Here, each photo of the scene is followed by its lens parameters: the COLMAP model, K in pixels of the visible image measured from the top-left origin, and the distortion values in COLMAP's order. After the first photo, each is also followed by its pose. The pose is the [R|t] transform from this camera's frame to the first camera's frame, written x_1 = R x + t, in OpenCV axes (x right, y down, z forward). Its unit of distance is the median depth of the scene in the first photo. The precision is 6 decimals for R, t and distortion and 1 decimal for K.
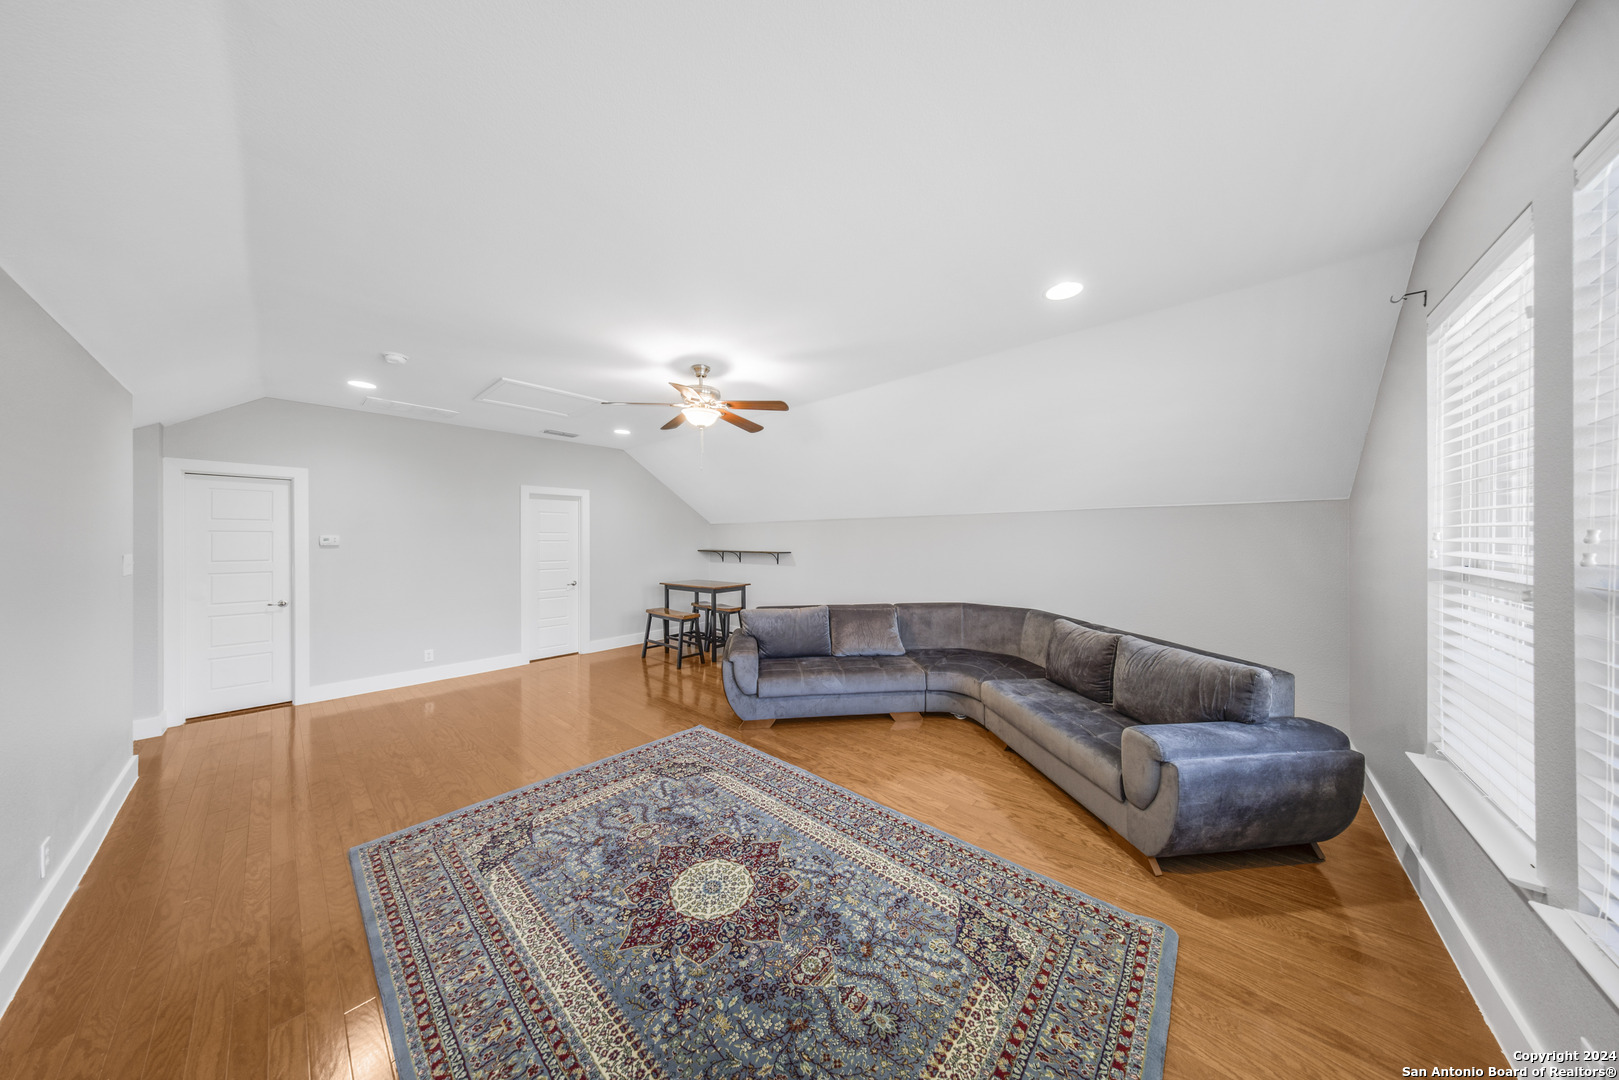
lens RADIAL K [[474.9, 0, 805.6], [0, 474.9, 540.2], [0, 0, 1]] dist [0.001837, -0.000510]
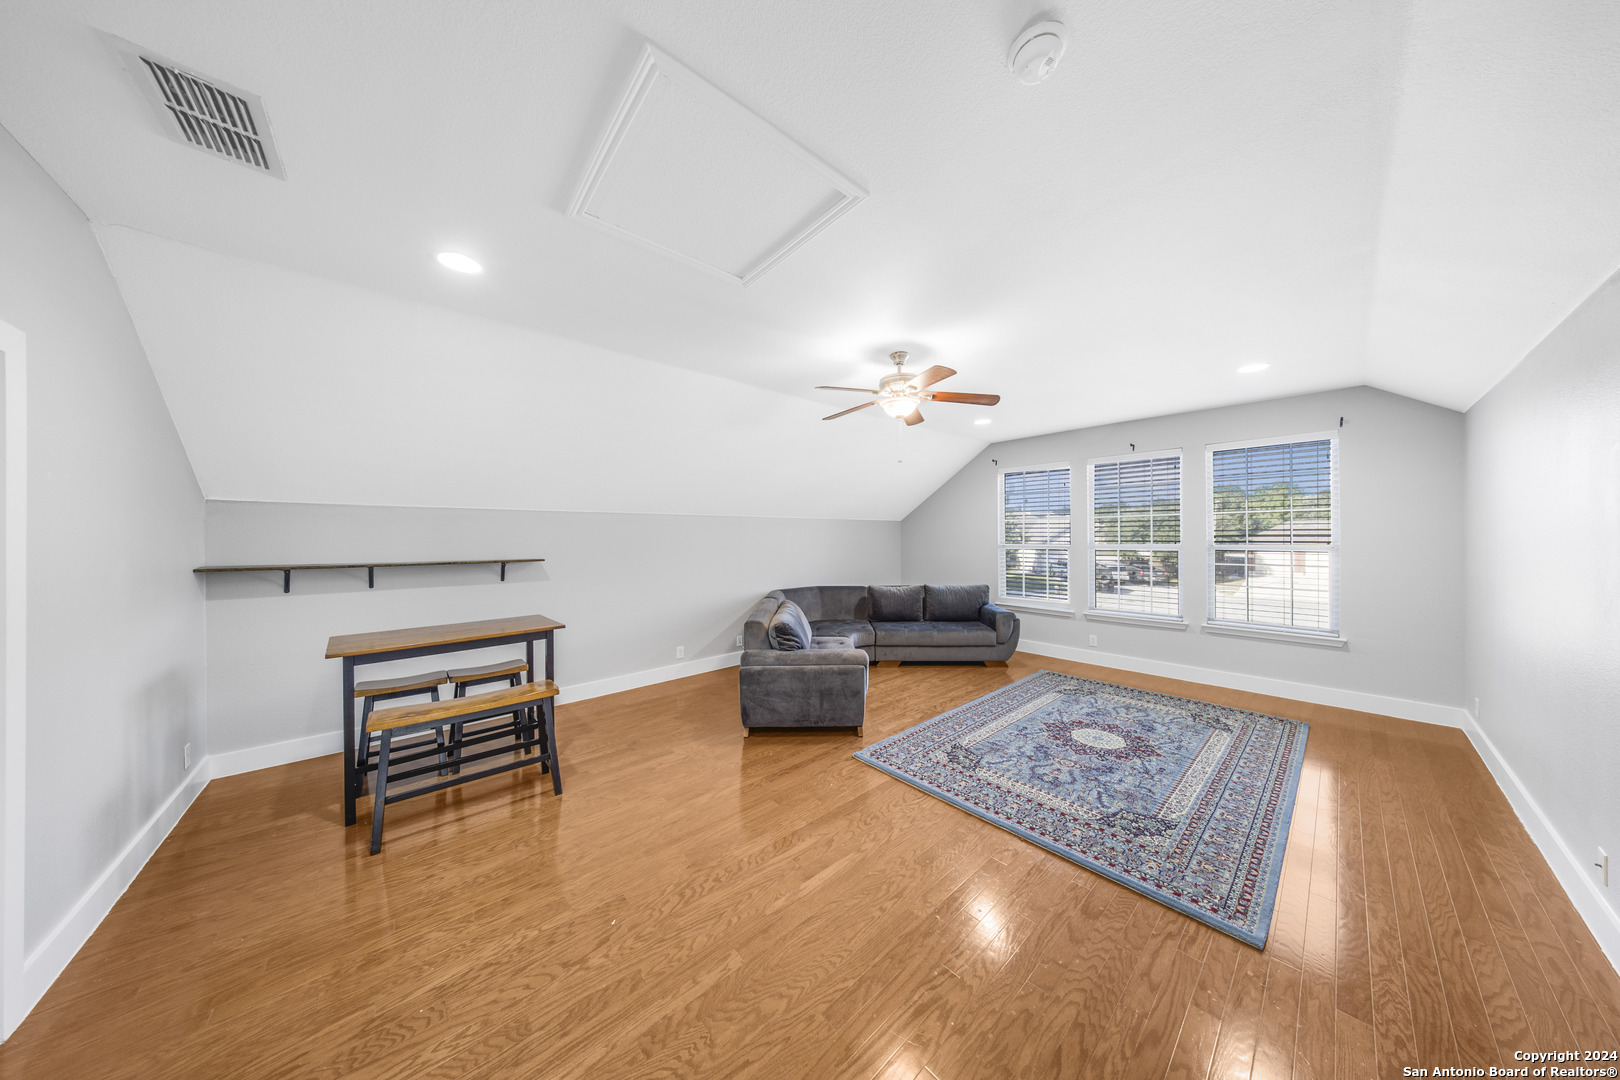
lens RADIAL K [[475.2, 0, 808.8], [0, 475.2, 534.7], [0, 0, 1]] dist [0.001837, -0.000510]
pose [[0.118733, 0.007754, 0.992896, -1.764007], [0.009470, 0.999915, -0.008941, 0.002707], [-0.992881, 0.010465, 0.118650, 1.587879]]
